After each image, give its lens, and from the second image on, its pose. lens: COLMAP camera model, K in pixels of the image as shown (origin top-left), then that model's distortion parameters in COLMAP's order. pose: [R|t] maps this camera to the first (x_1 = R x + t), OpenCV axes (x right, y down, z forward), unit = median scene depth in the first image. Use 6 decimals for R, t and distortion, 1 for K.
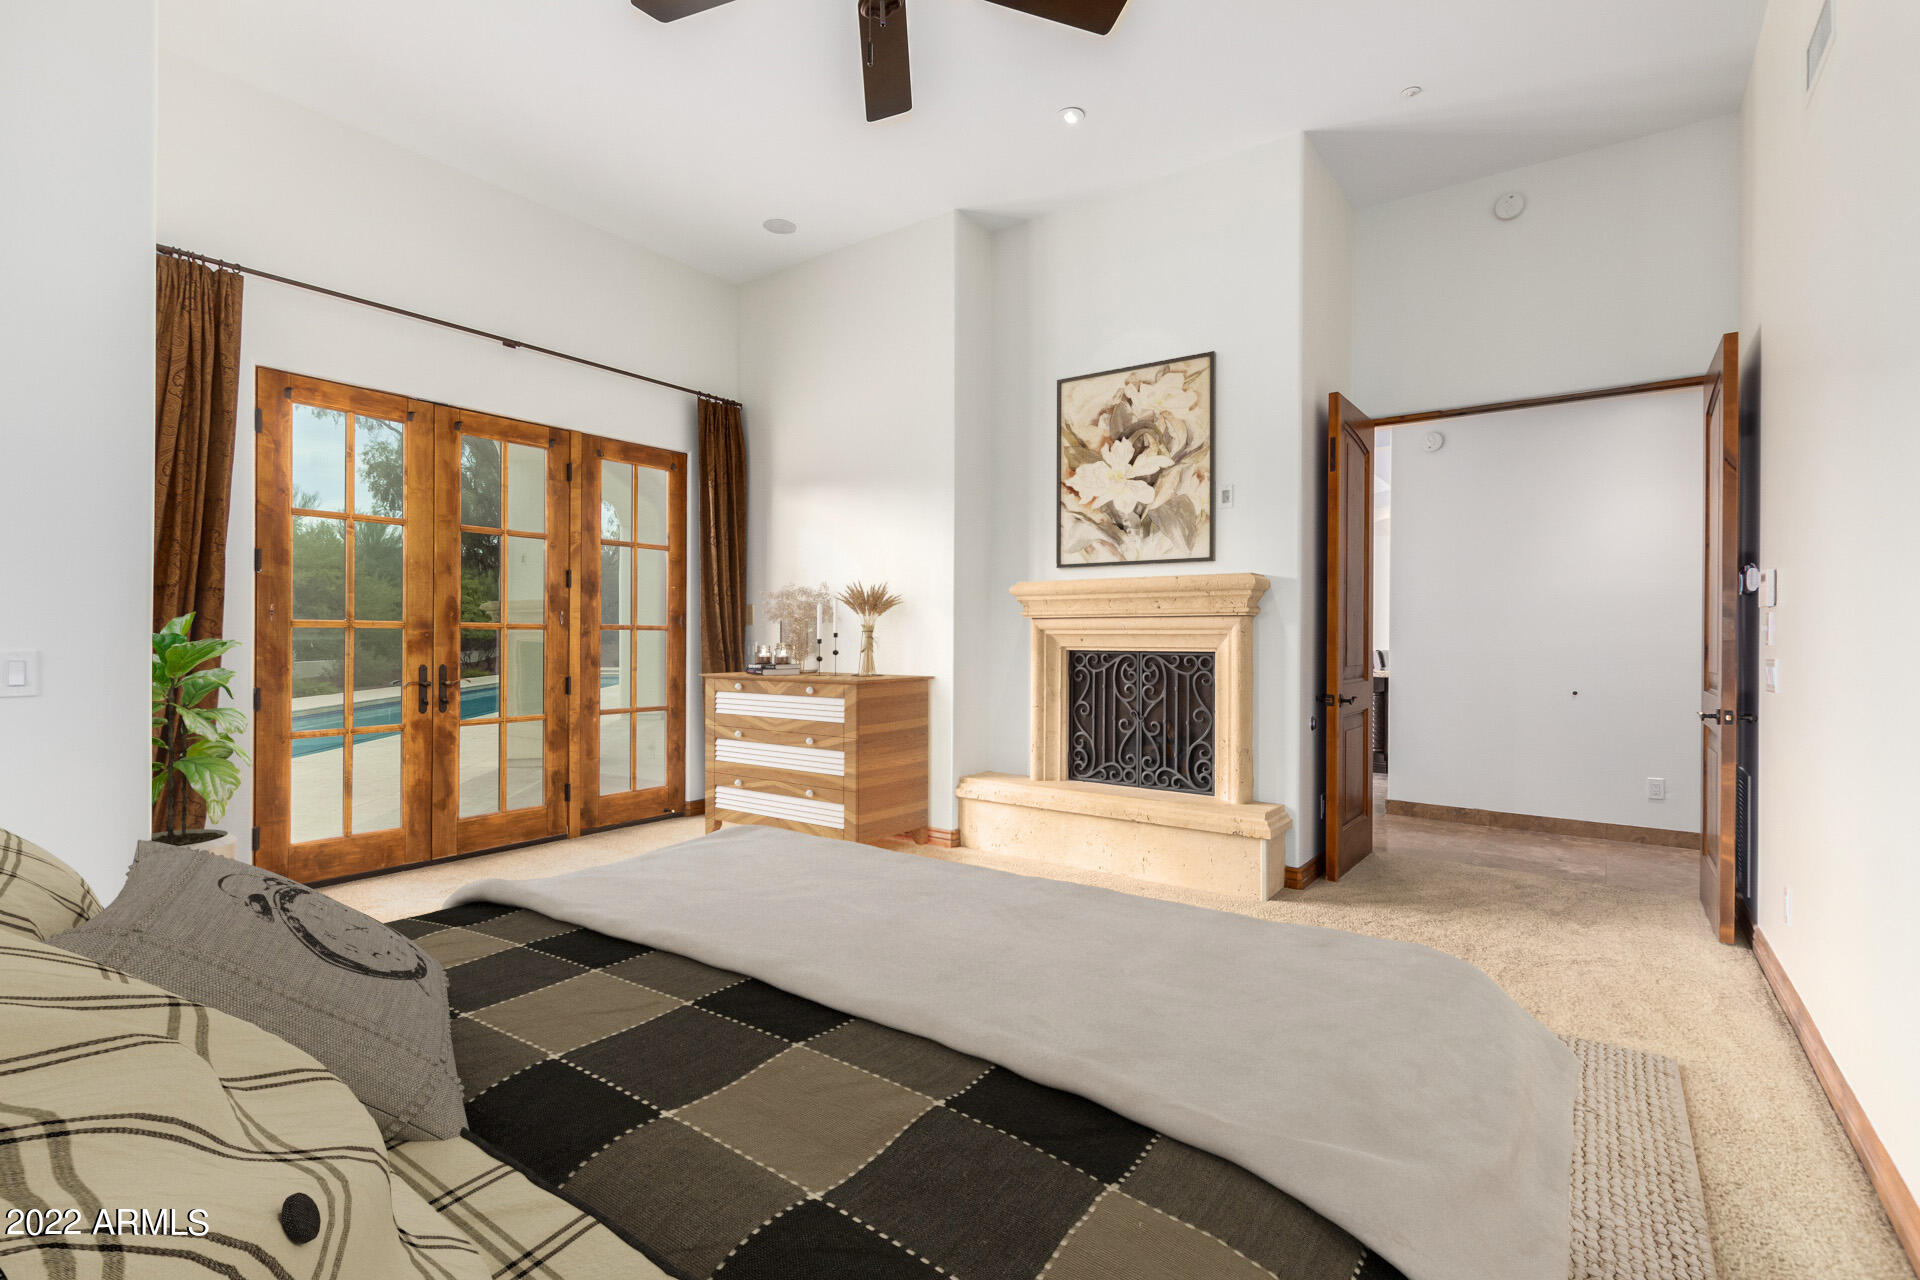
lens RADIAL K [[875.8, 0, 952.1], [0, 875.8, 643.3], [0, 0, 1]] dist [0.000039, -0.001688]
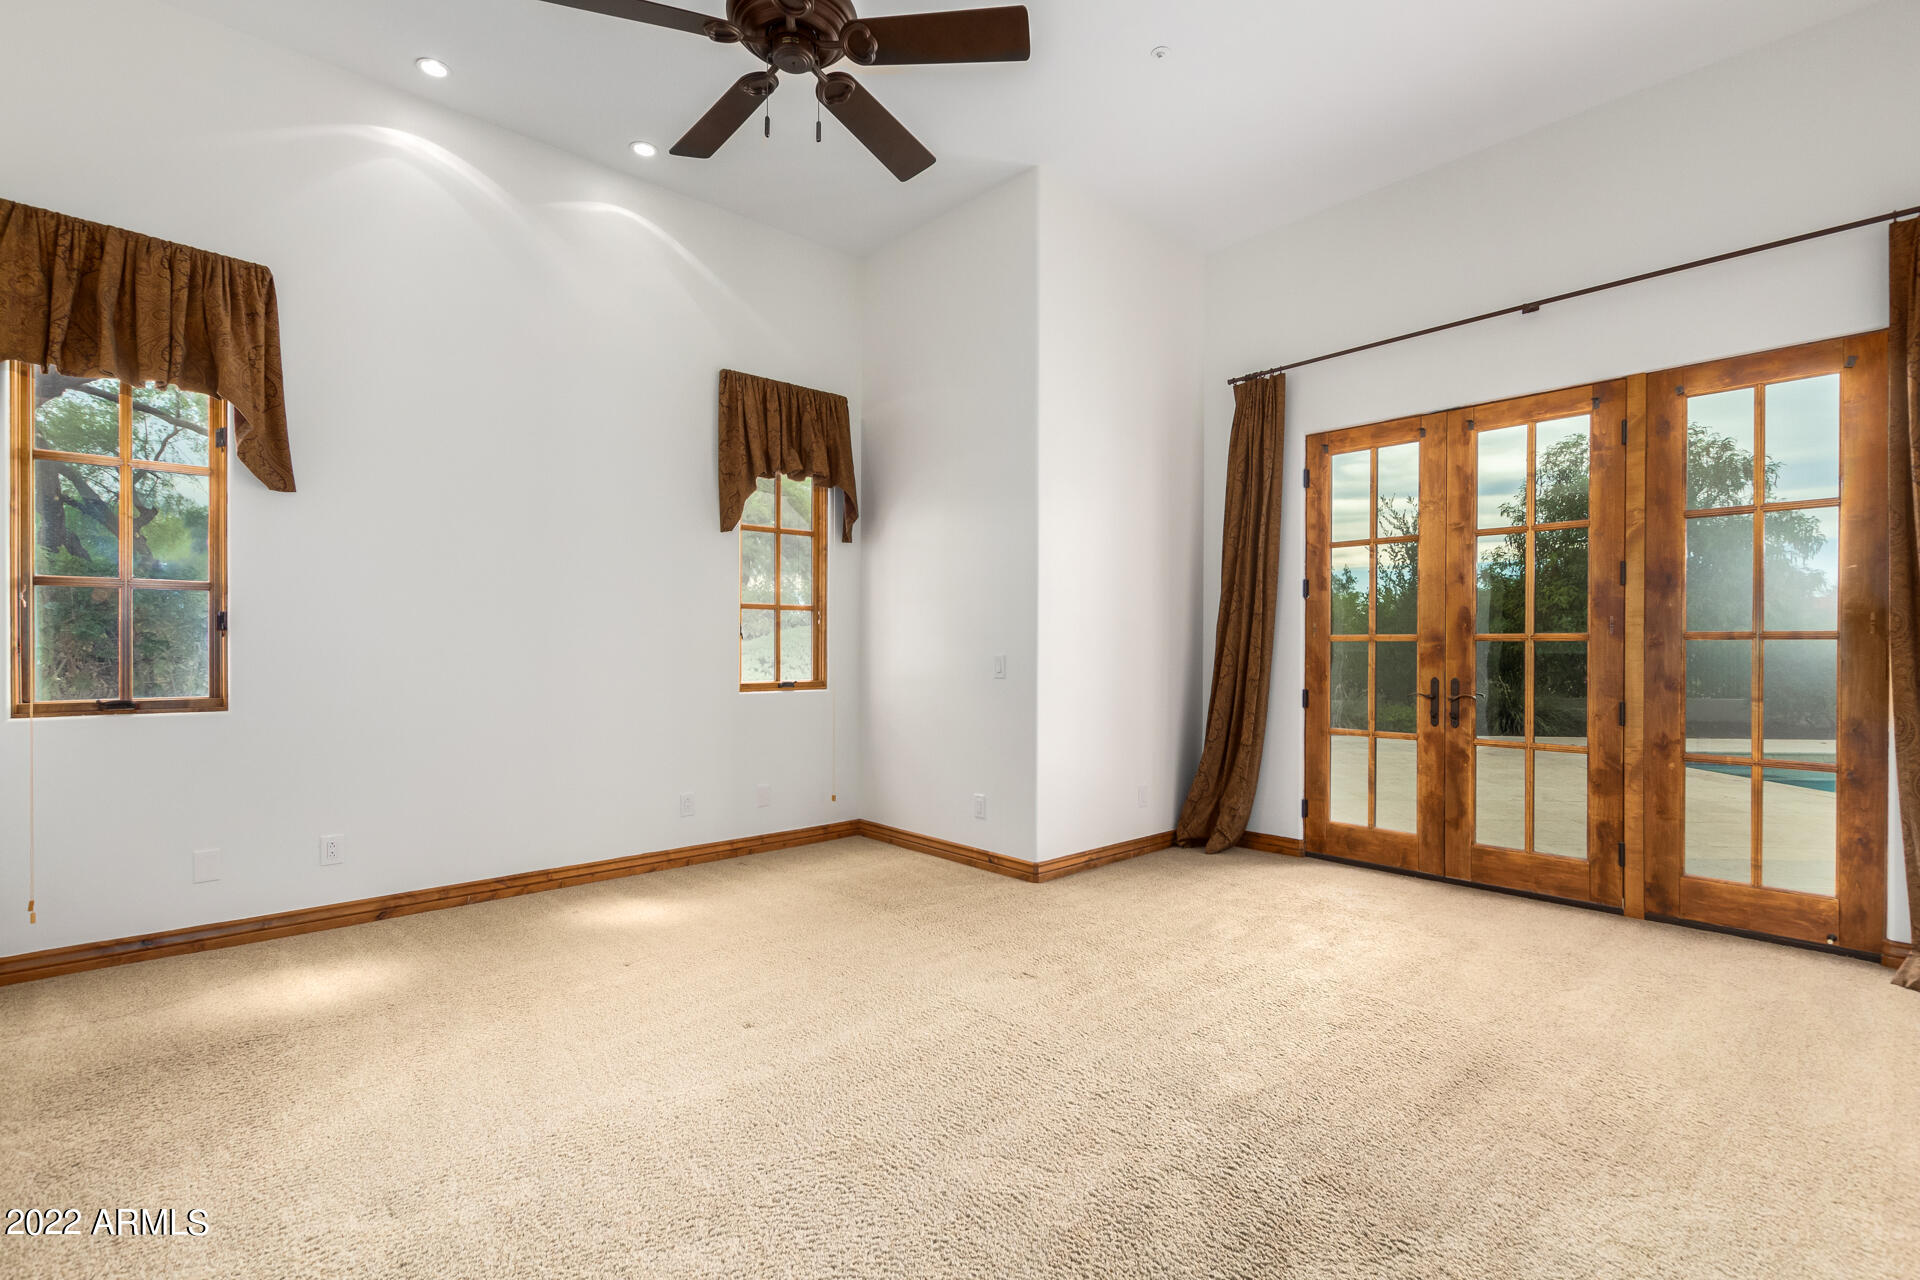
lens RADIAL K [[875.8, 0, 954.0], [0, 875.8, 642.9], [0, 0, 1]] dist [0.000039, -0.001688]
pose [[-0.210916, -0.001376, -0.977503, 0.474614], [-0.002472, 0.999997, -0.000875, -0.012274], [0.977501, 0.002232, -0.210919, 0.660585]]
